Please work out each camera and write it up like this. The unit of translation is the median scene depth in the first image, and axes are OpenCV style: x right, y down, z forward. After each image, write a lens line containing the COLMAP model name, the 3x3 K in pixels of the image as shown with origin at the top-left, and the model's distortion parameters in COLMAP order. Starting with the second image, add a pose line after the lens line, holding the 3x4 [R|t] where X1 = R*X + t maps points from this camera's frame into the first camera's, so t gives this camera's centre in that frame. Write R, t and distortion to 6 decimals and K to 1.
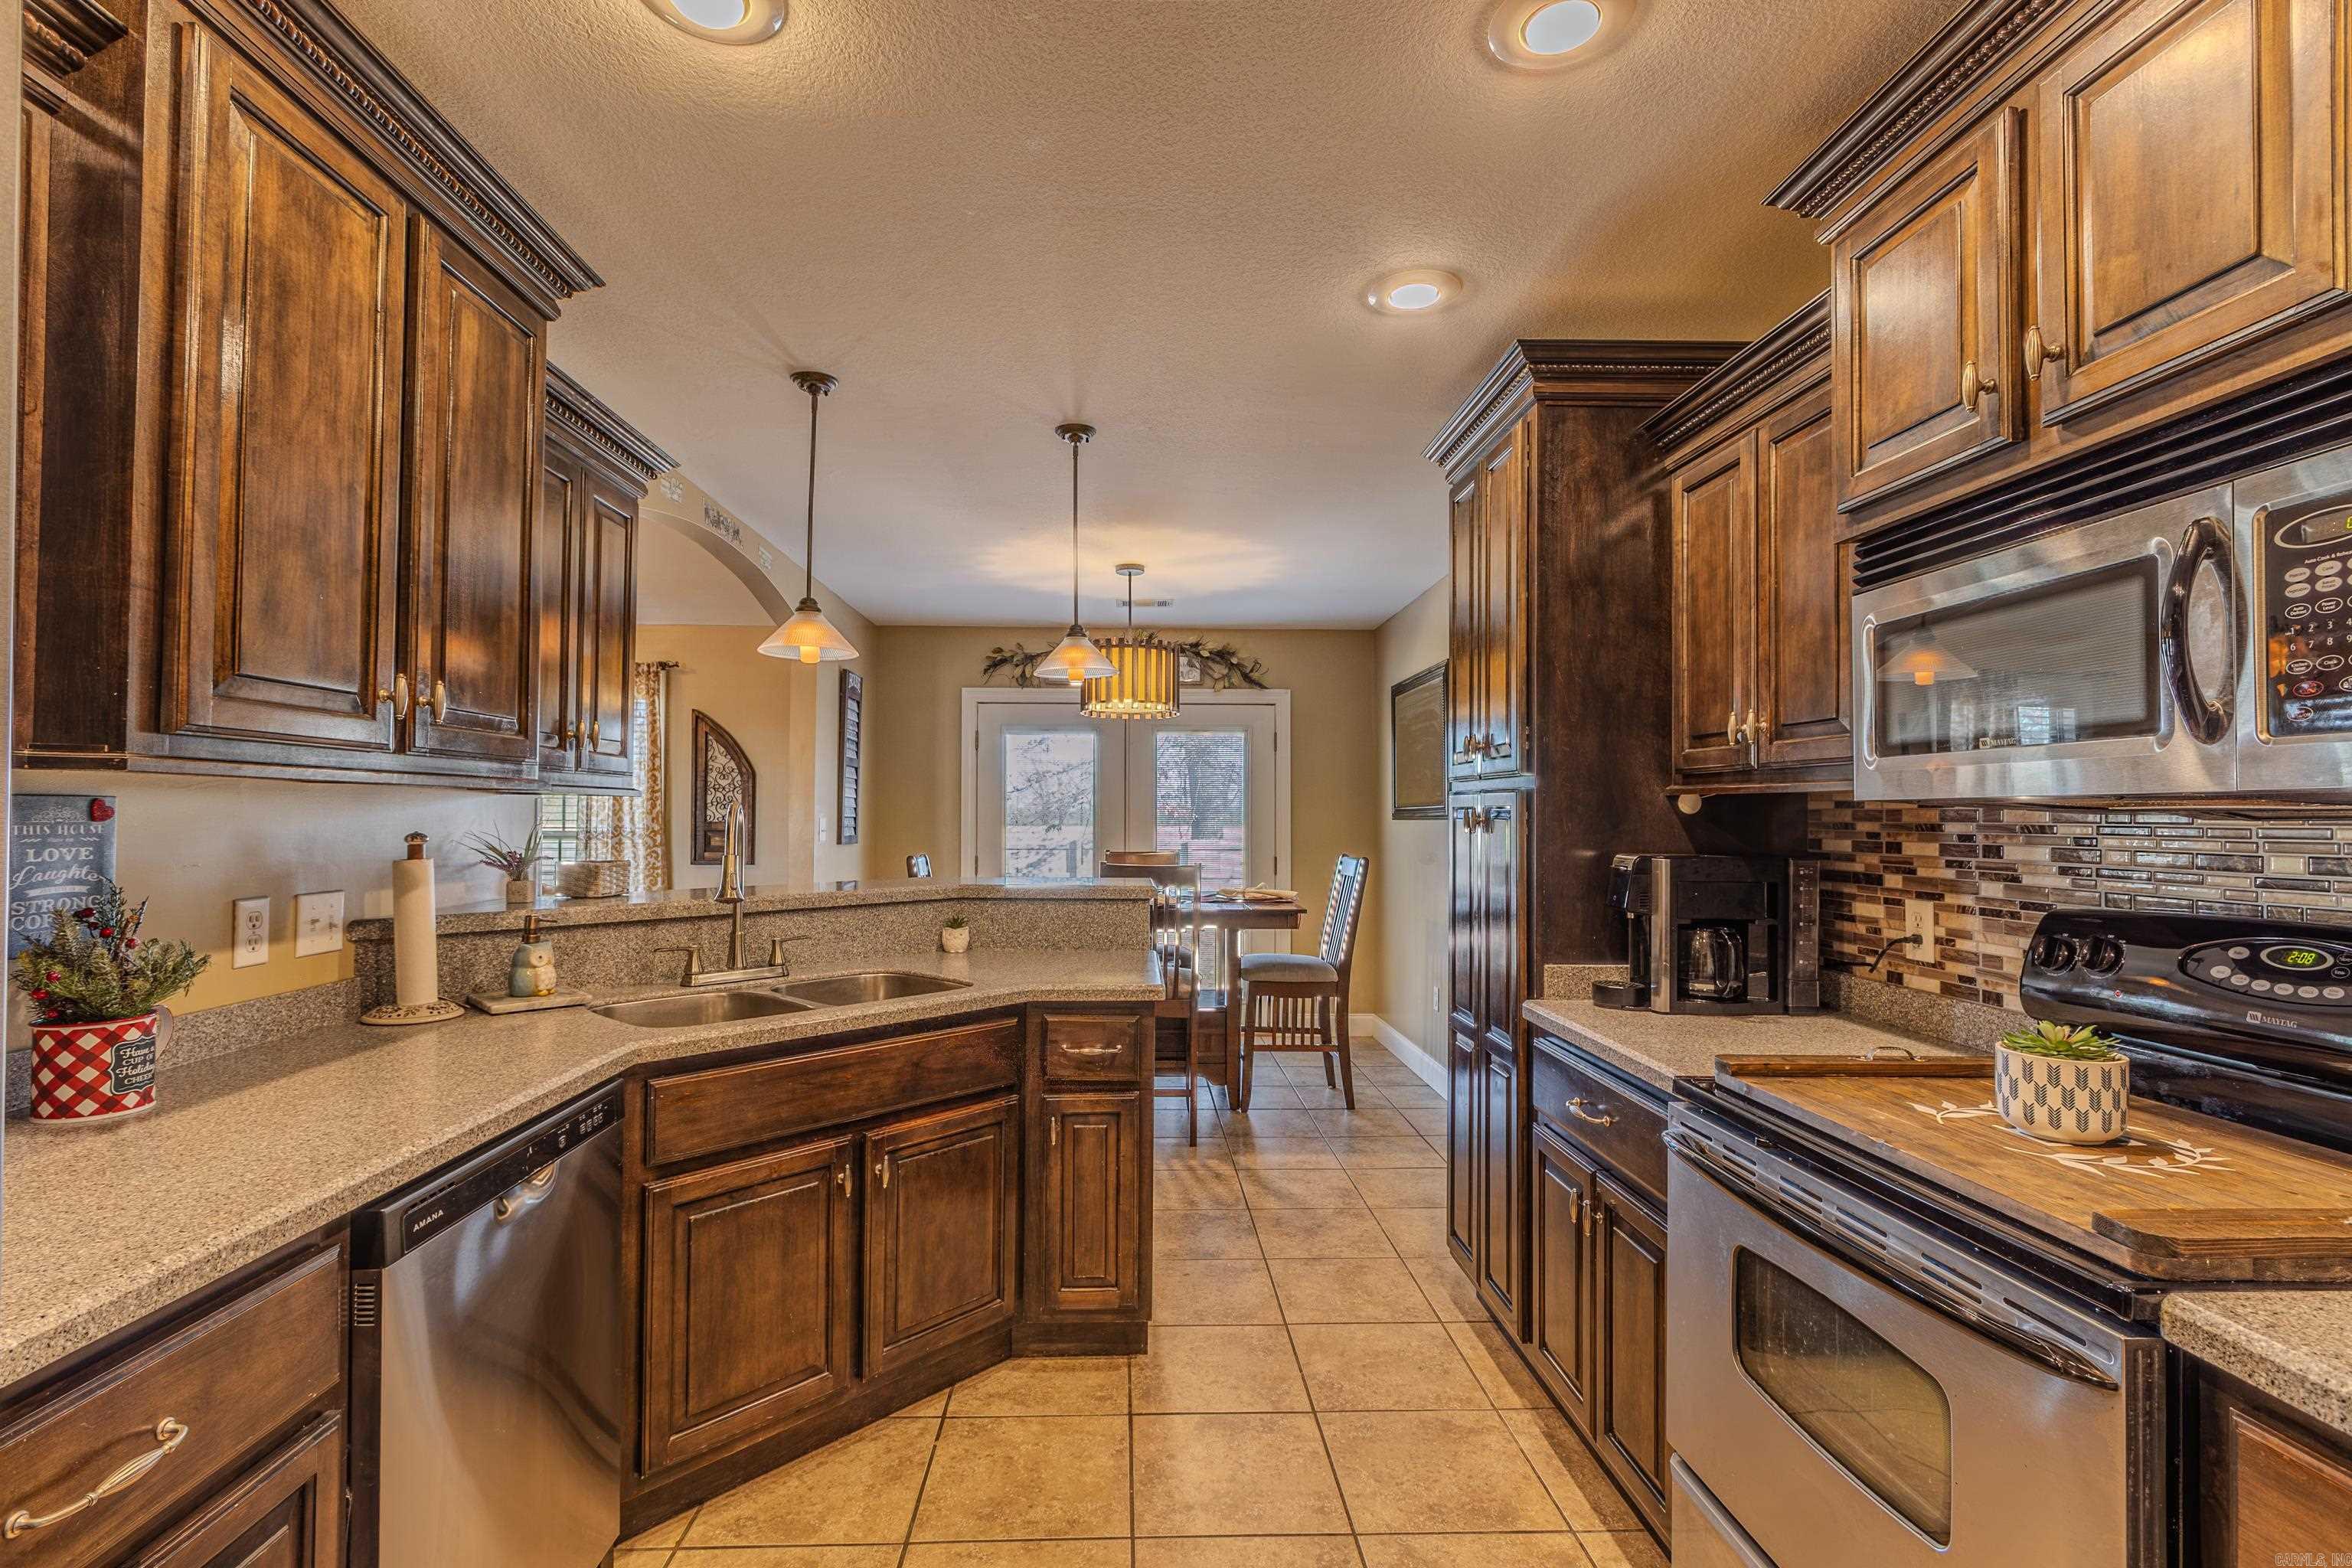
lens RADIAL K [[1071.3, 0, 1162.3], [0, 1071.3, 789.9], [0, 0, 1]] dist [0.004090, 0.000038]
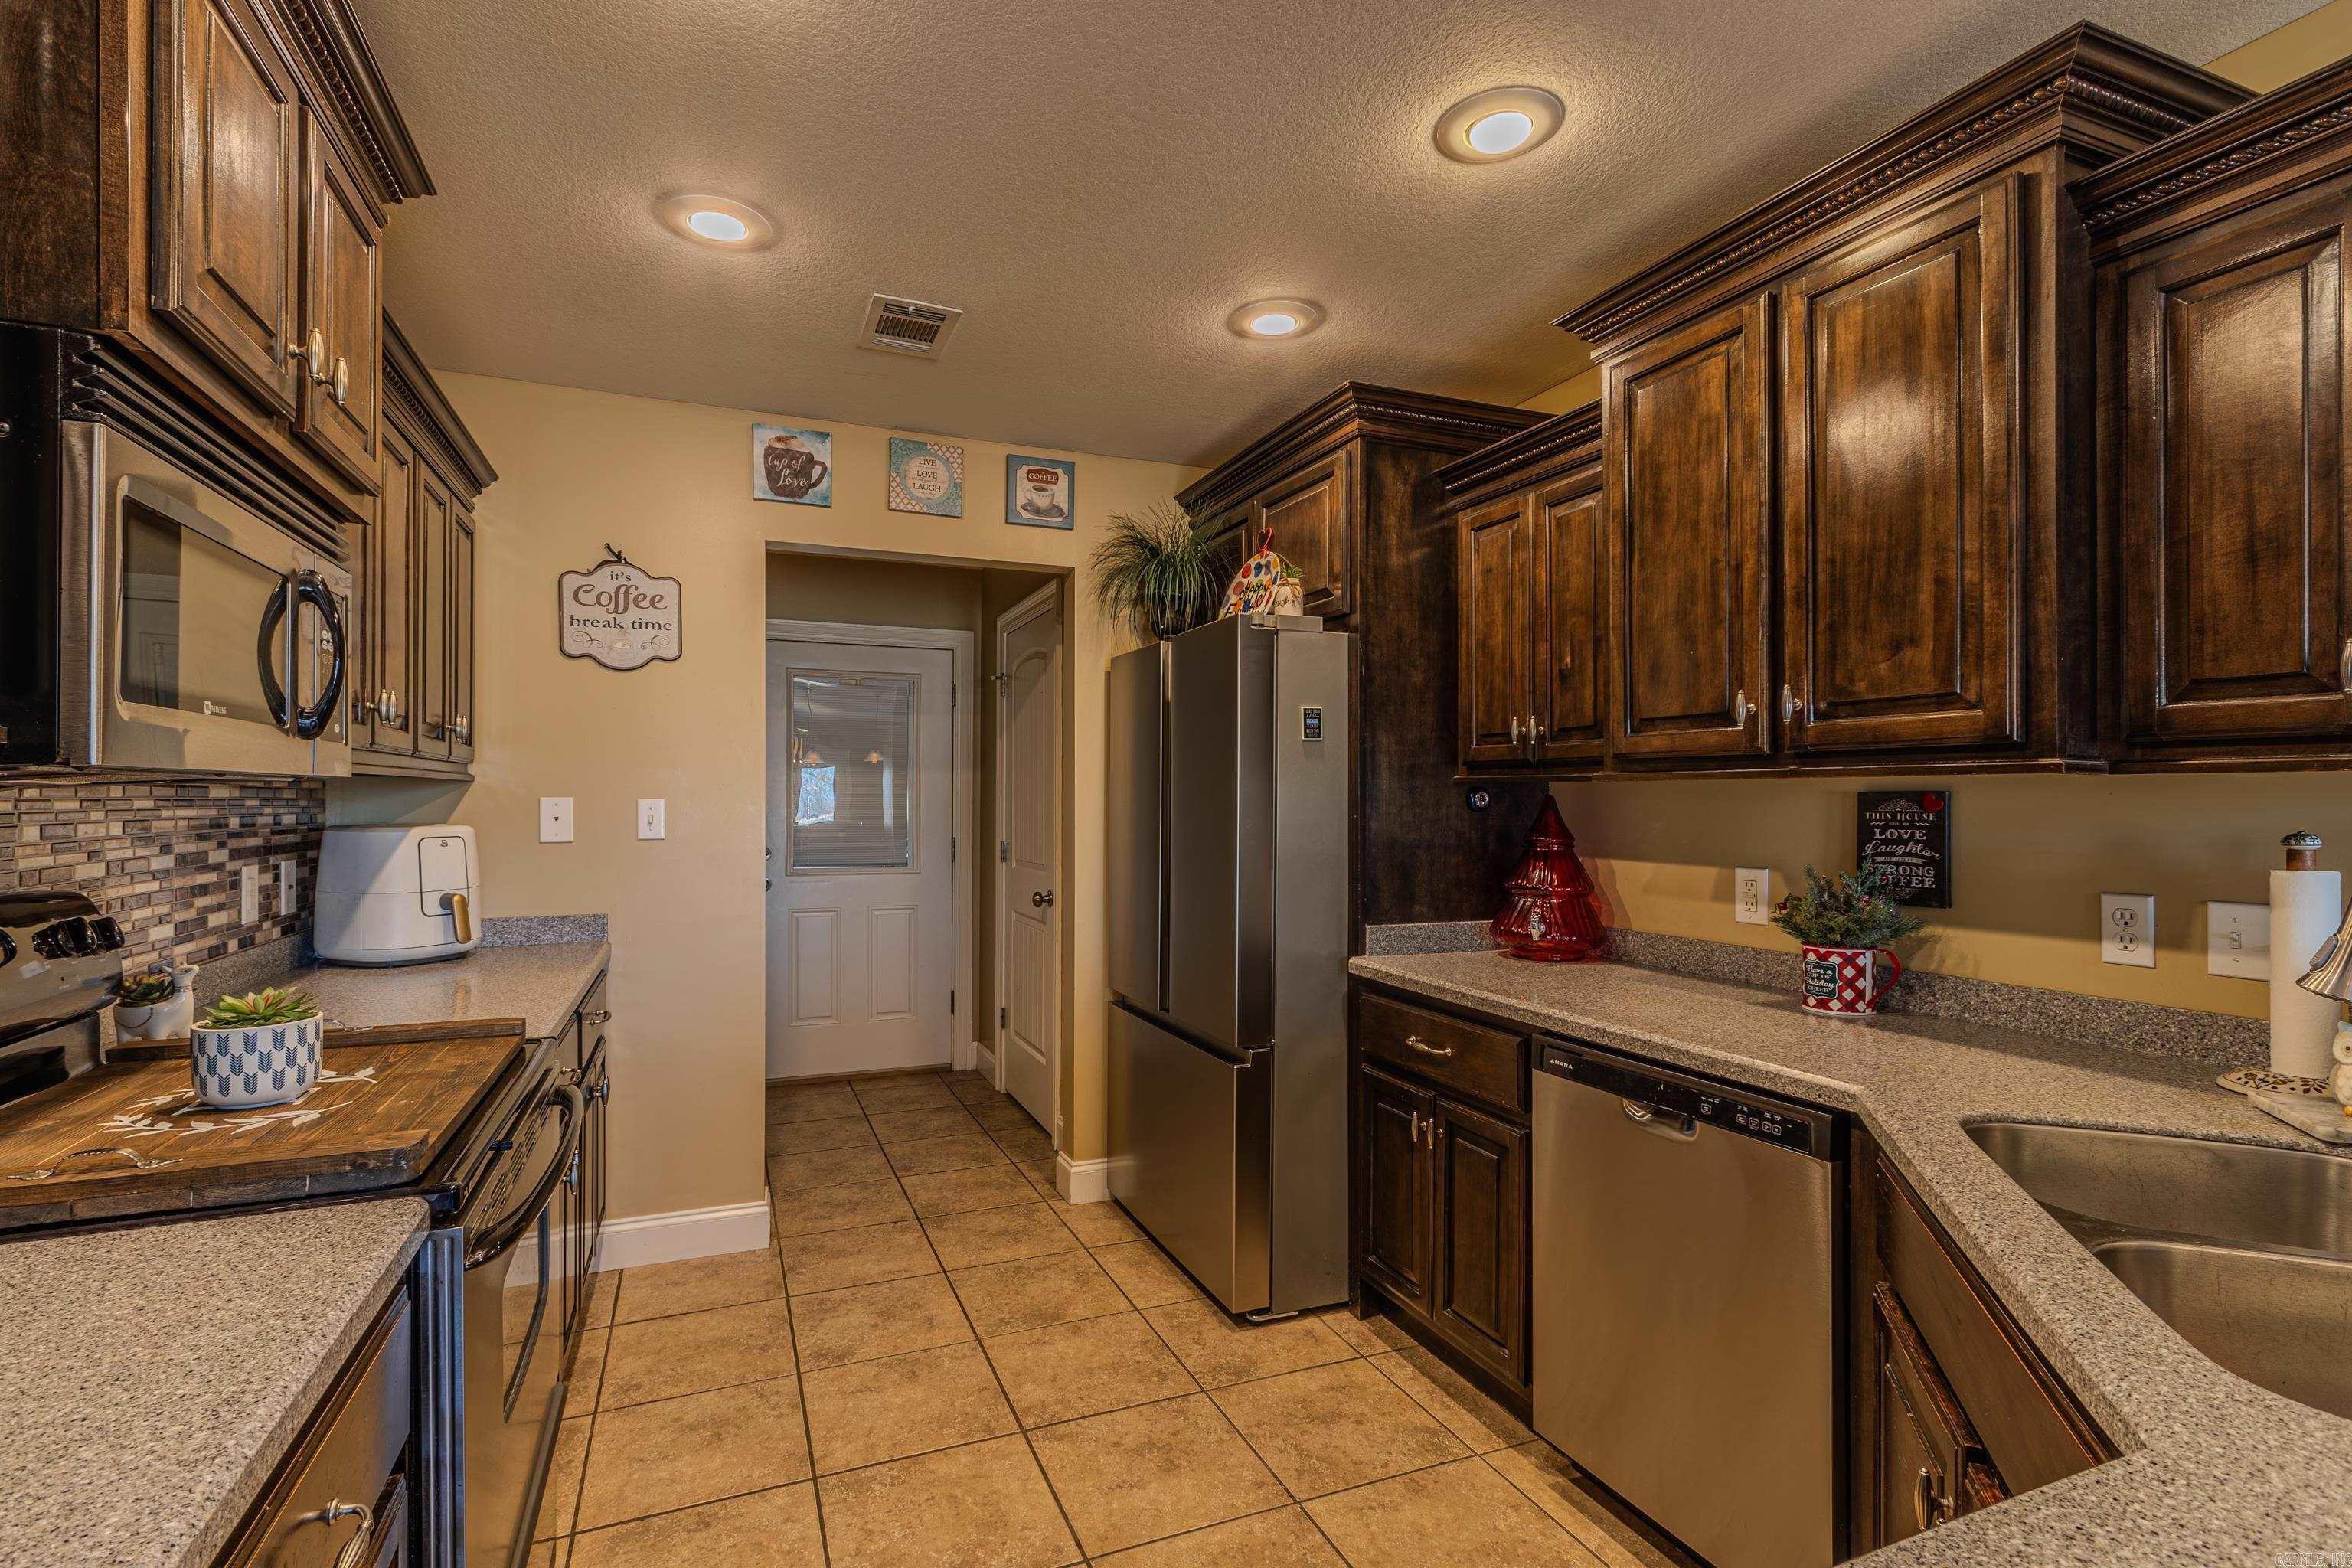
lens RADIAL K [[1072.3, 0, 1173.8], [0, 1072.3, 784.4], [0, 0, 1]] dist [0.001613, -0.001333]
pose [[-0.941243, -0.010586, -0.337564, 0.220162], [0.003014, 0.999206, -0.039737, 0.031874], [0.337717, -0.038420, -0.940463, 1.324420]]
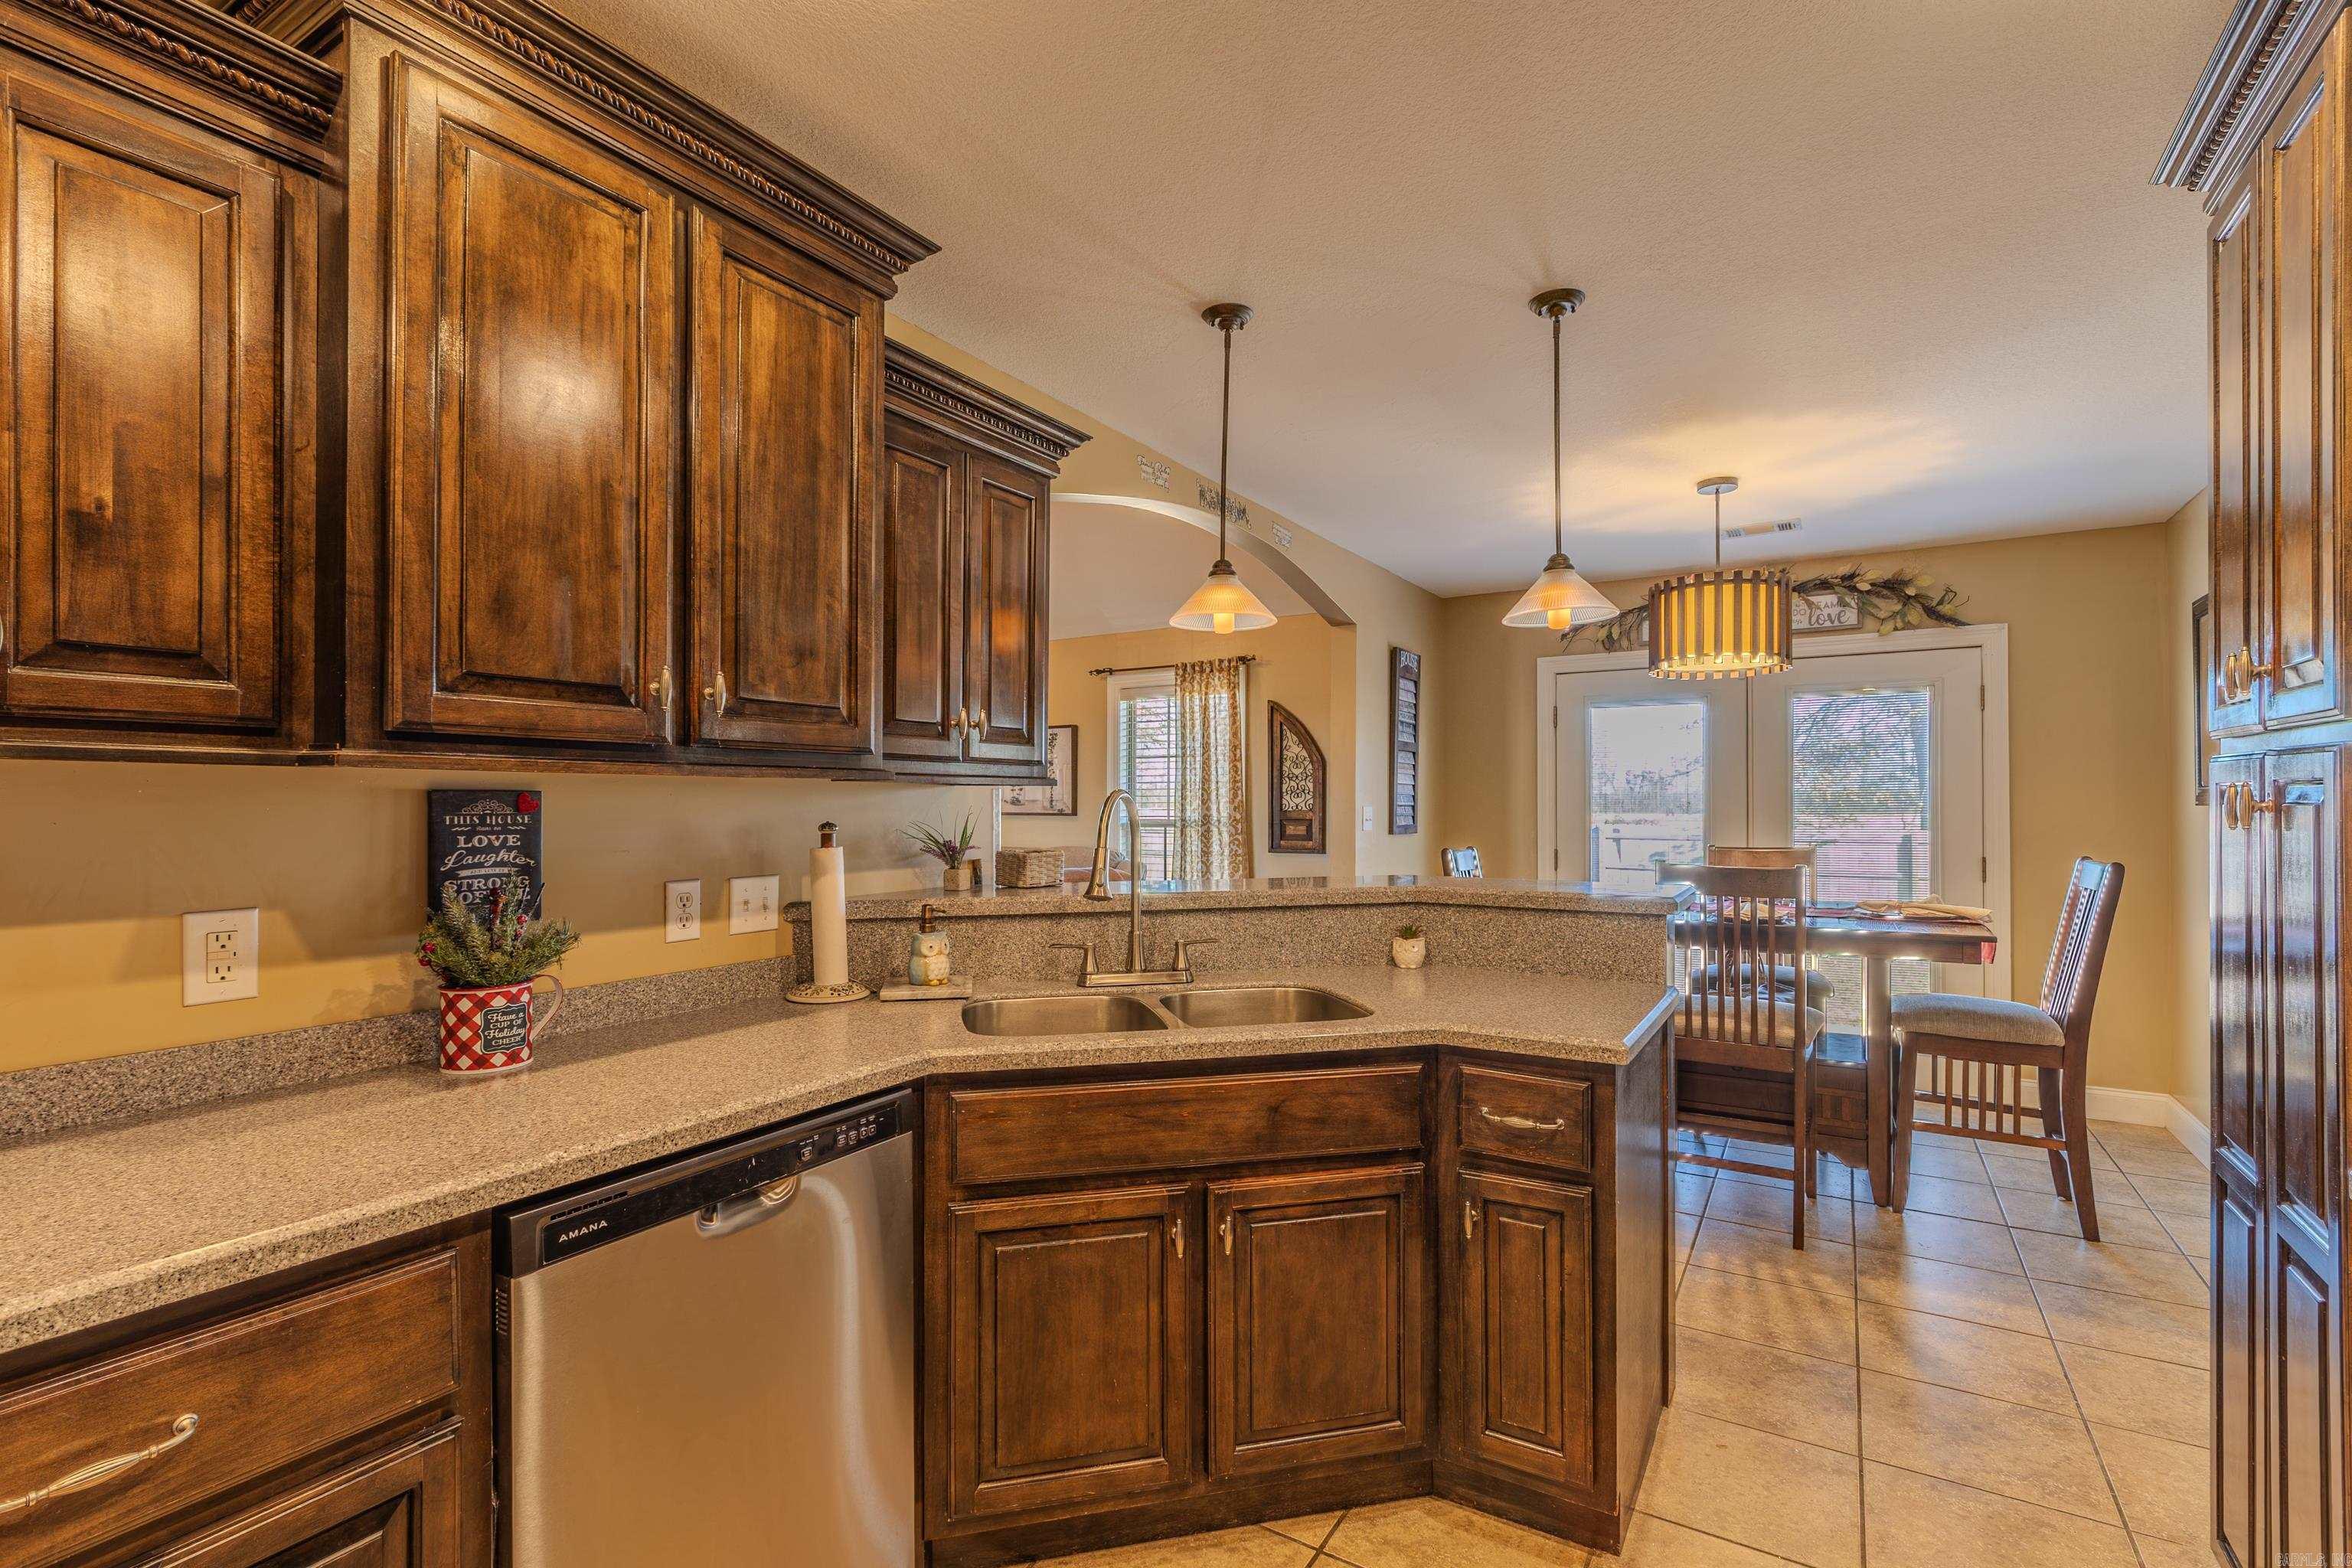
lens RADIAL K [[1074.1, 0, 1183.5], [0, 1074.1, 794.2], [0, 0, 1]] dist [0.005604, -0.000254]
pose [[0.833375, -0.010165, -0.552614, 0.170367], [0.018670, 0.999778, 0.009764, 0.007809], [0.552392, -0.018454, 0.833380, 0.292624]]
